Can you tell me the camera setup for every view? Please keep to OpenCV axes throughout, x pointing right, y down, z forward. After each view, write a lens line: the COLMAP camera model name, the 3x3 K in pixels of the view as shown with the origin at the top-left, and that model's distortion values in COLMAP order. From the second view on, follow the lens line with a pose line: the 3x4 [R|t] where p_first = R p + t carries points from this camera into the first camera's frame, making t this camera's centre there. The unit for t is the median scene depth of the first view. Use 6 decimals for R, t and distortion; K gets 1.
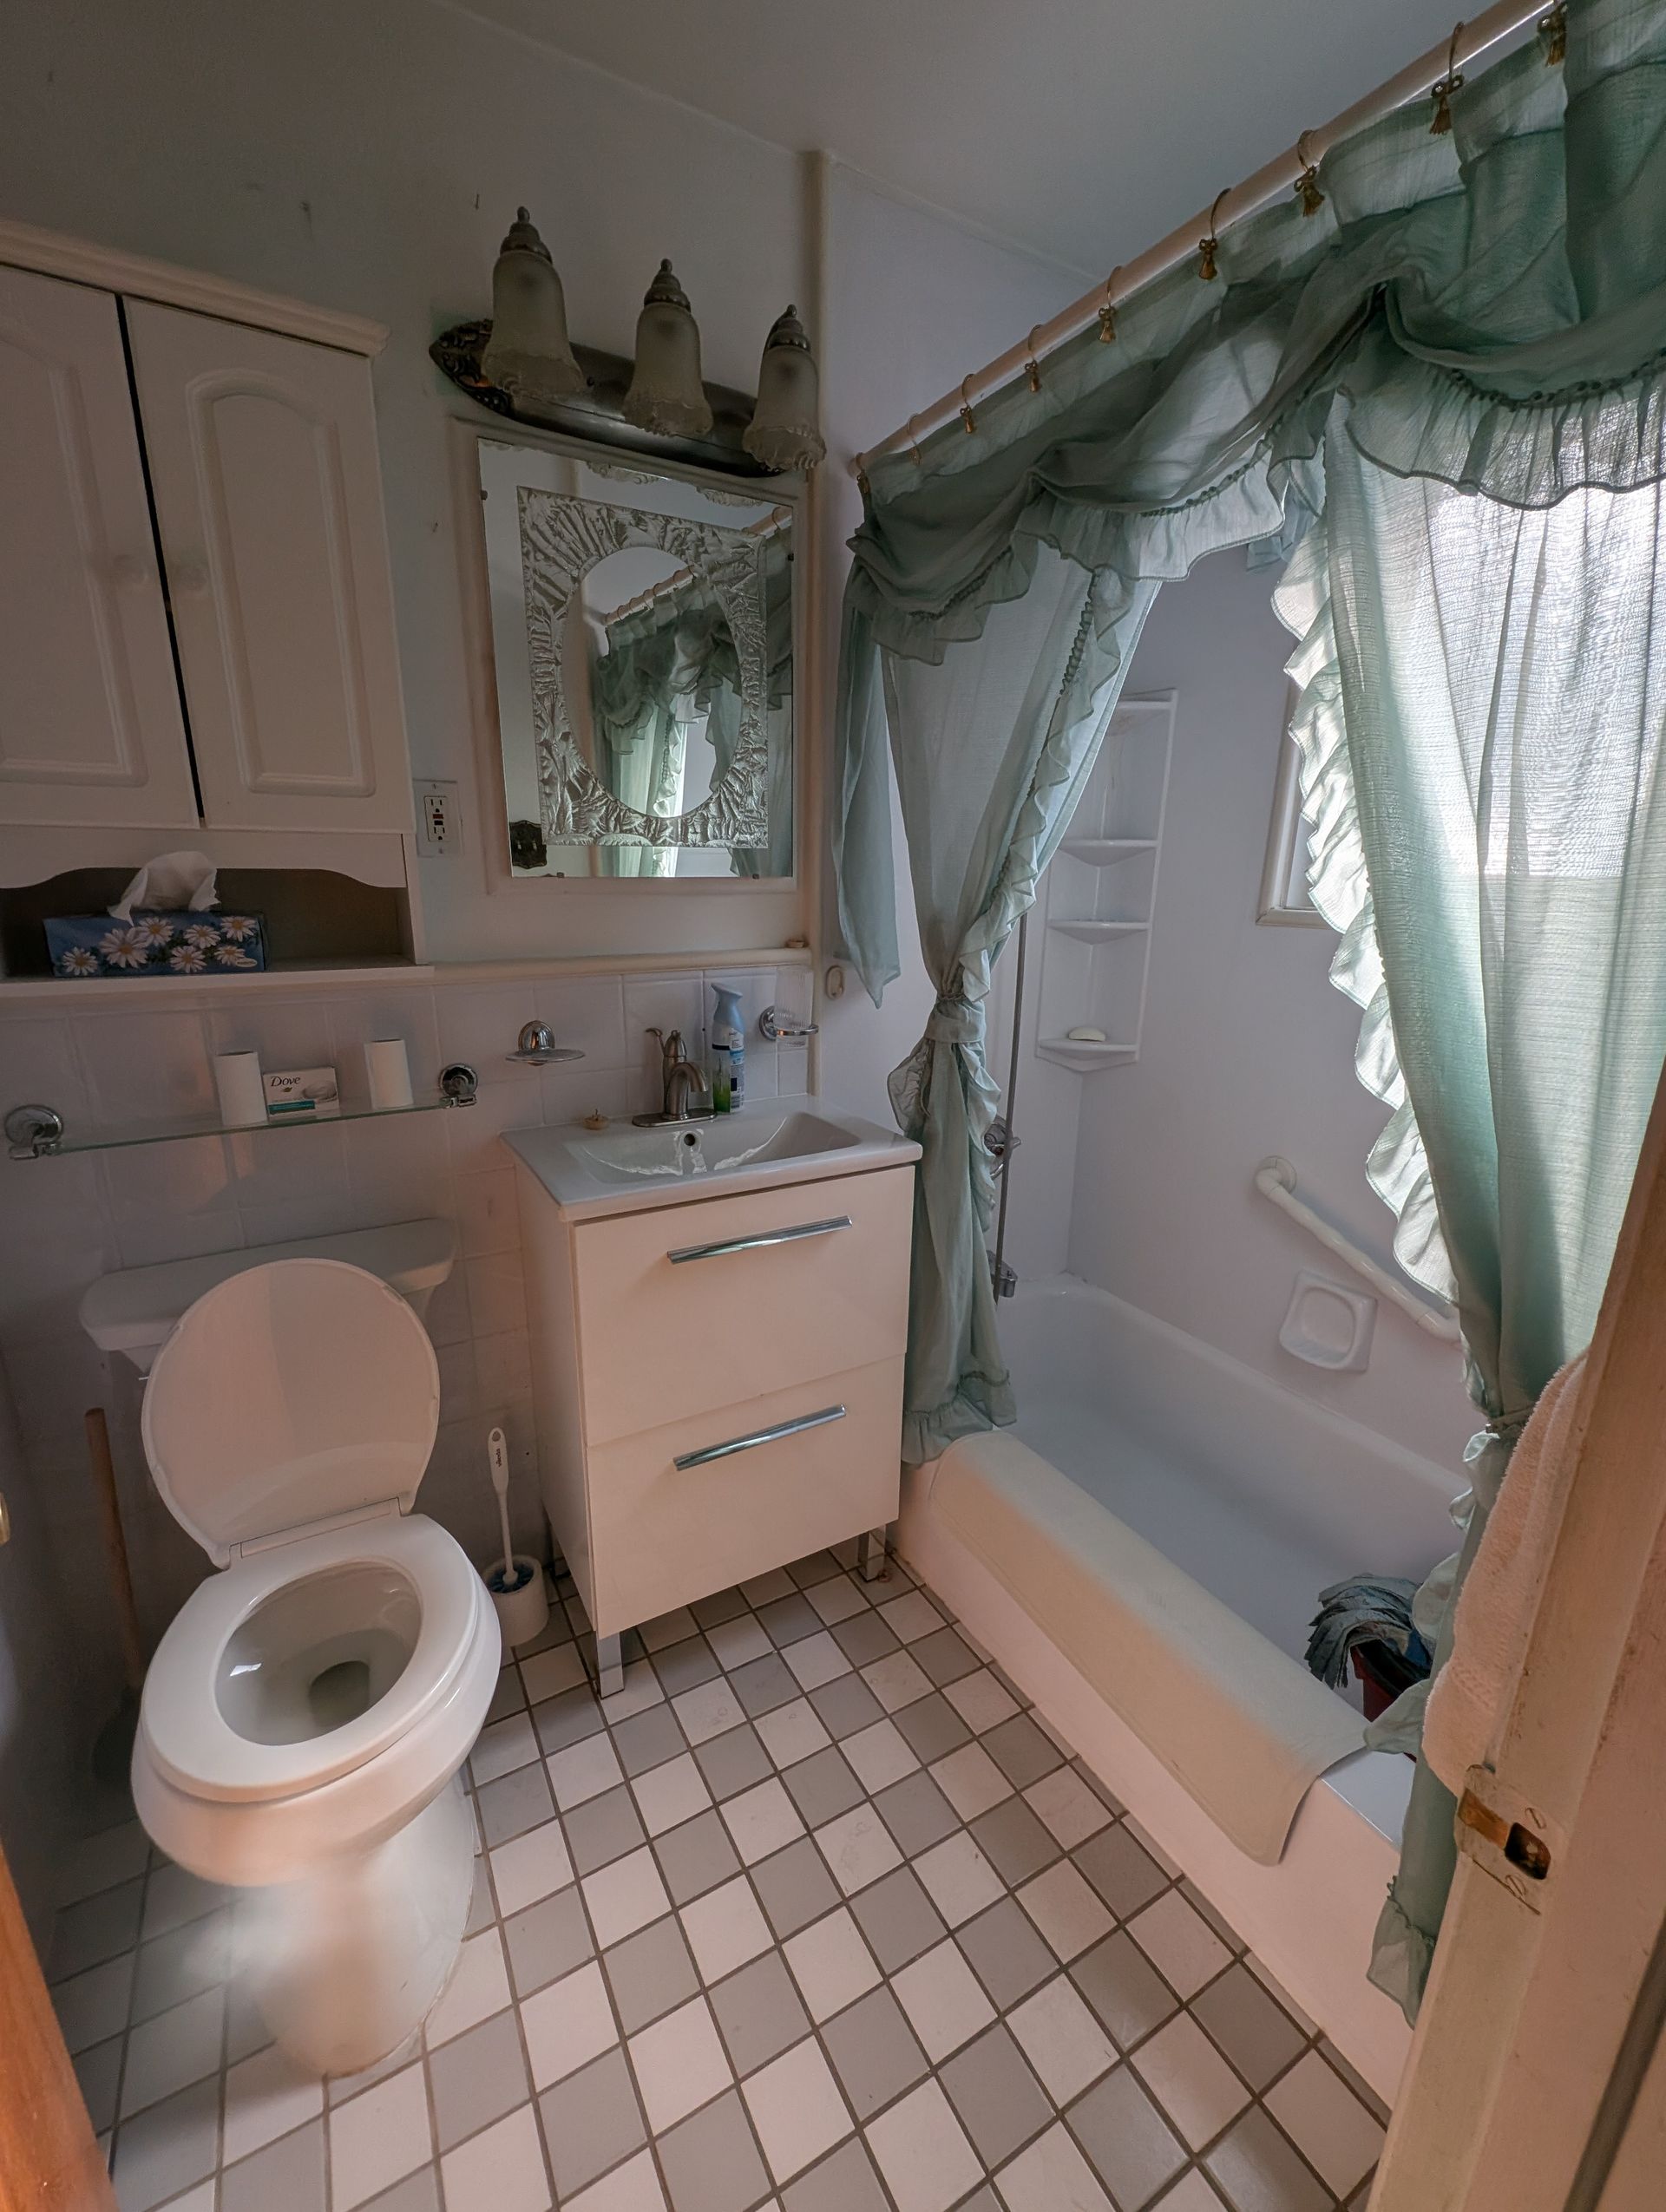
lens RADIAL K [[905.7, 0, 835.6], [0, 905.7, 1112.5], [0, 0, 1]] dist [0.031868, -0.008138]
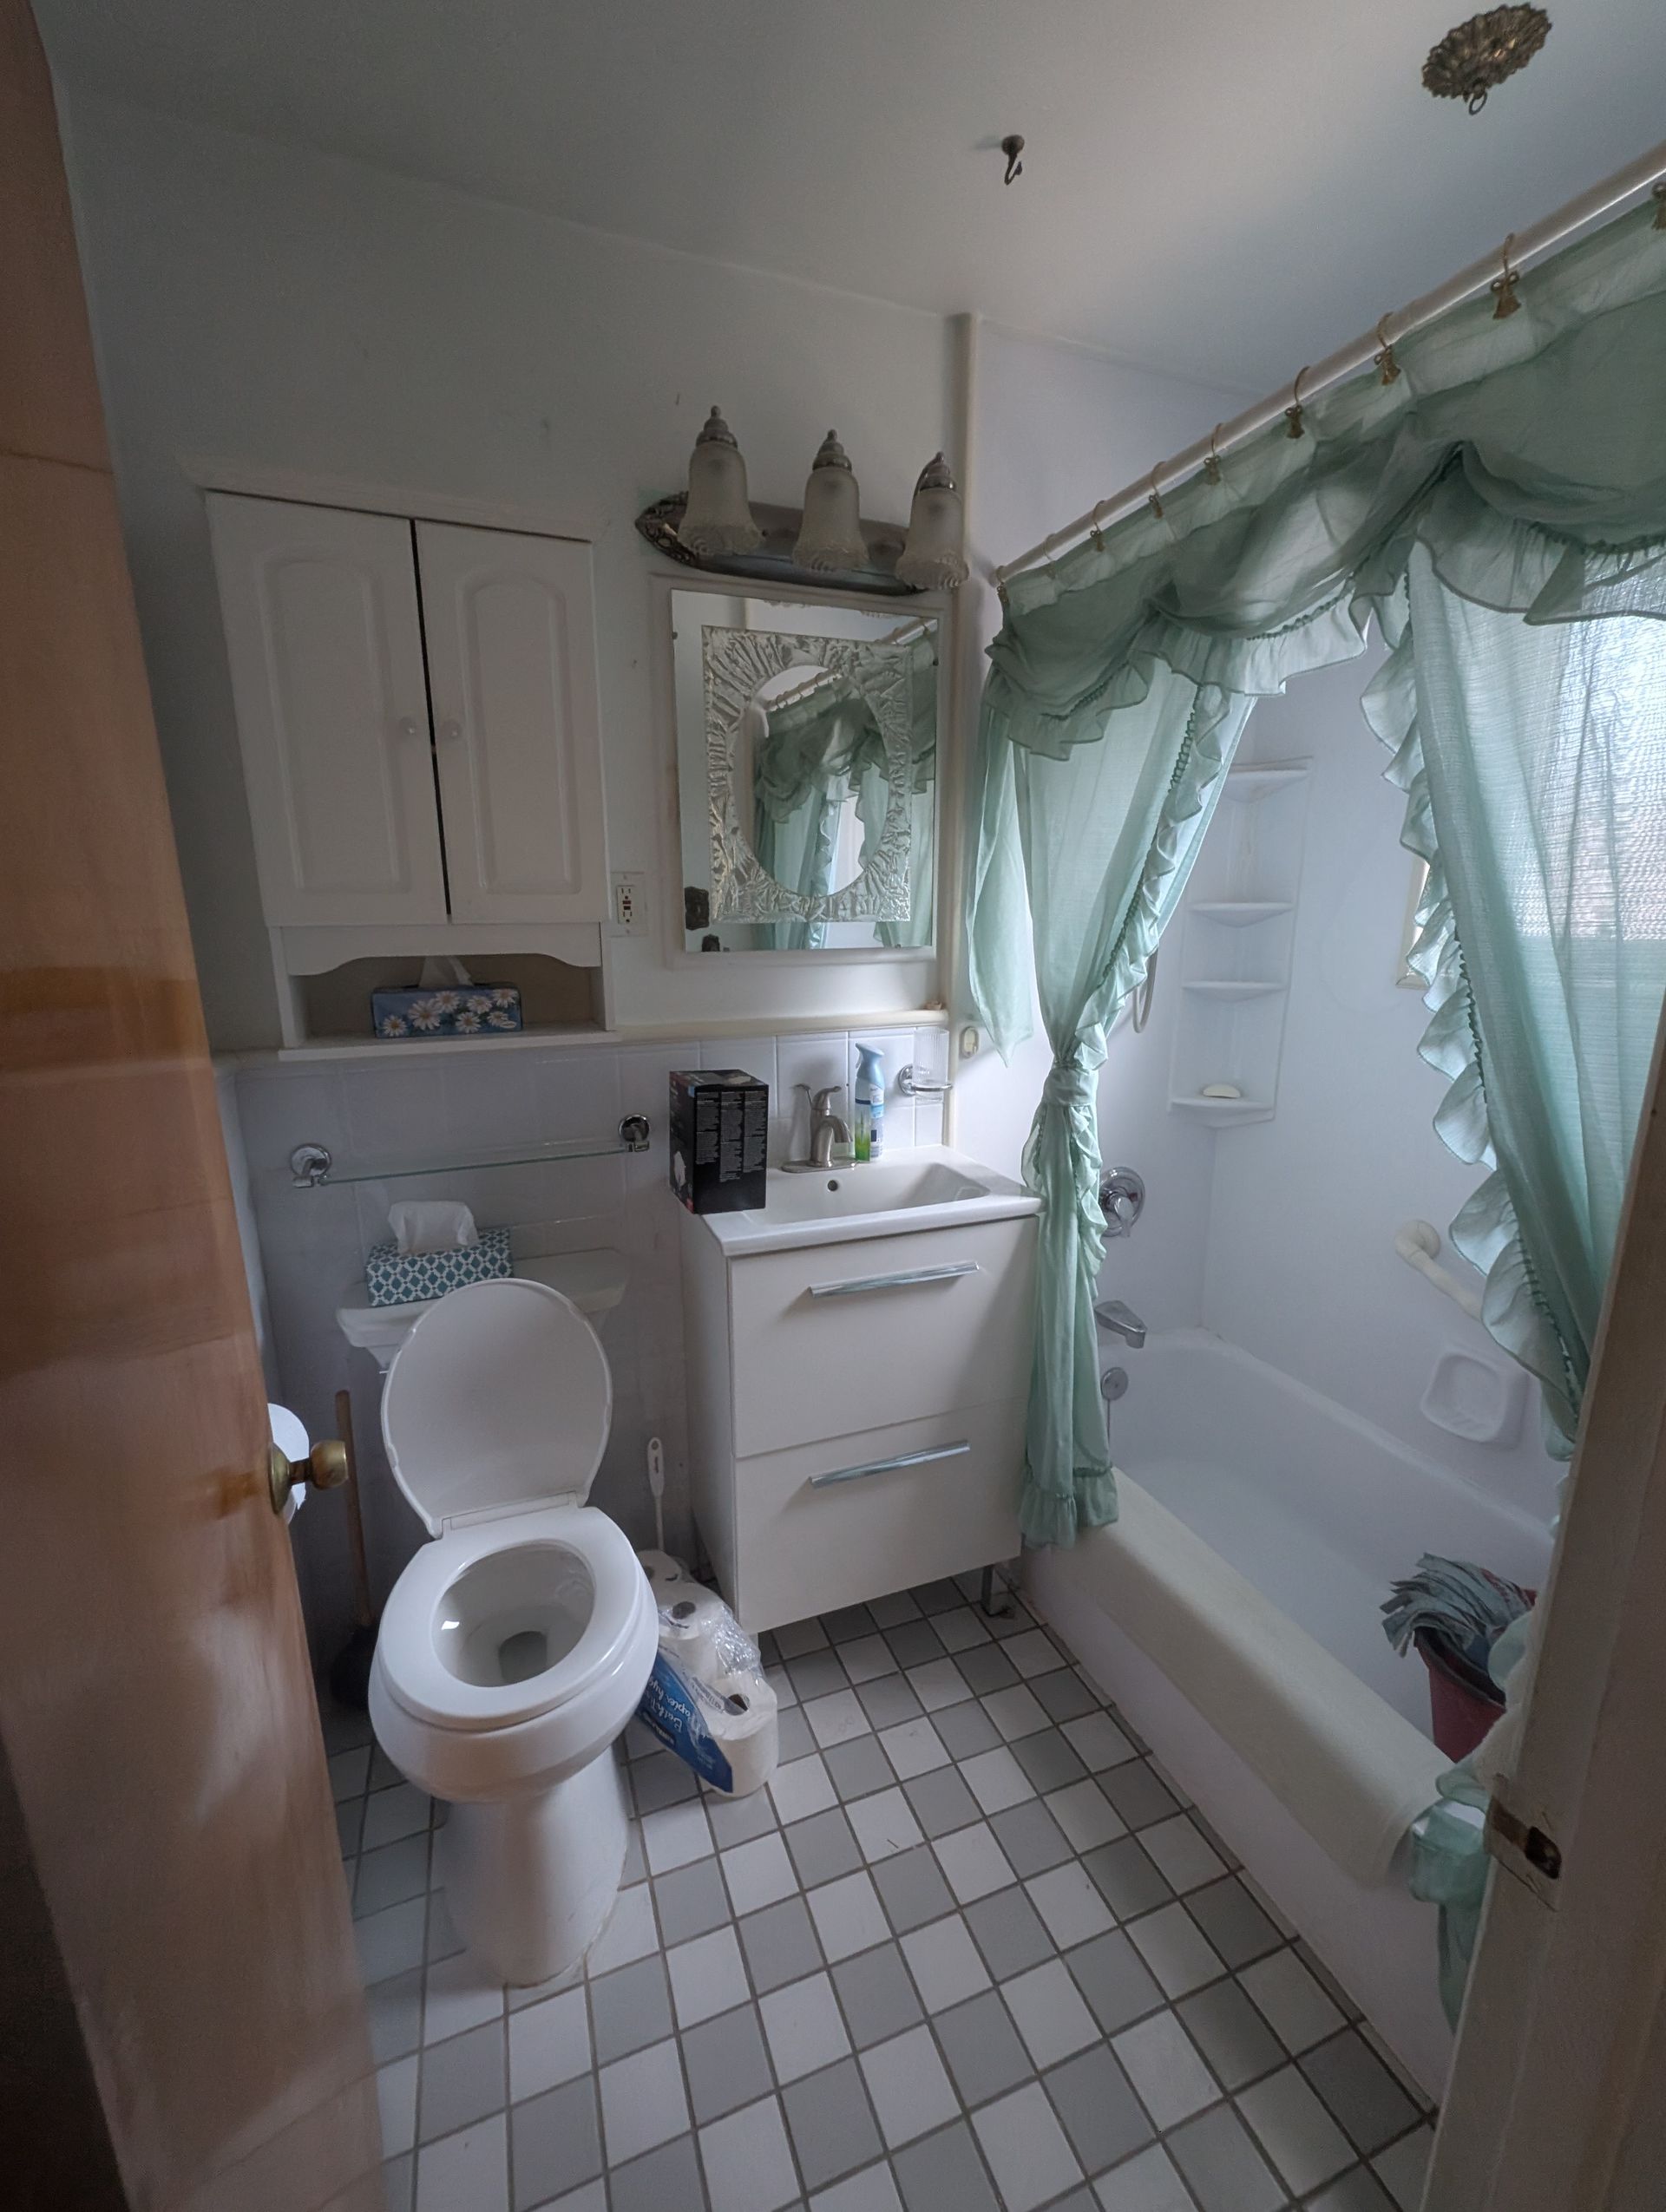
lens RADIAL K [[905.7, 0, 835.6], [0, 905.7, 1112.5], [0, 0, 1]] dist [0.031868, -0.008138]
pose [[0.986360, 0.014942, -0.163925, 0.026512], [-0.023022, 0.998606, -0.047498, -0.008247], [0.162987, 0.050624, 0.985329, -0.103578]]
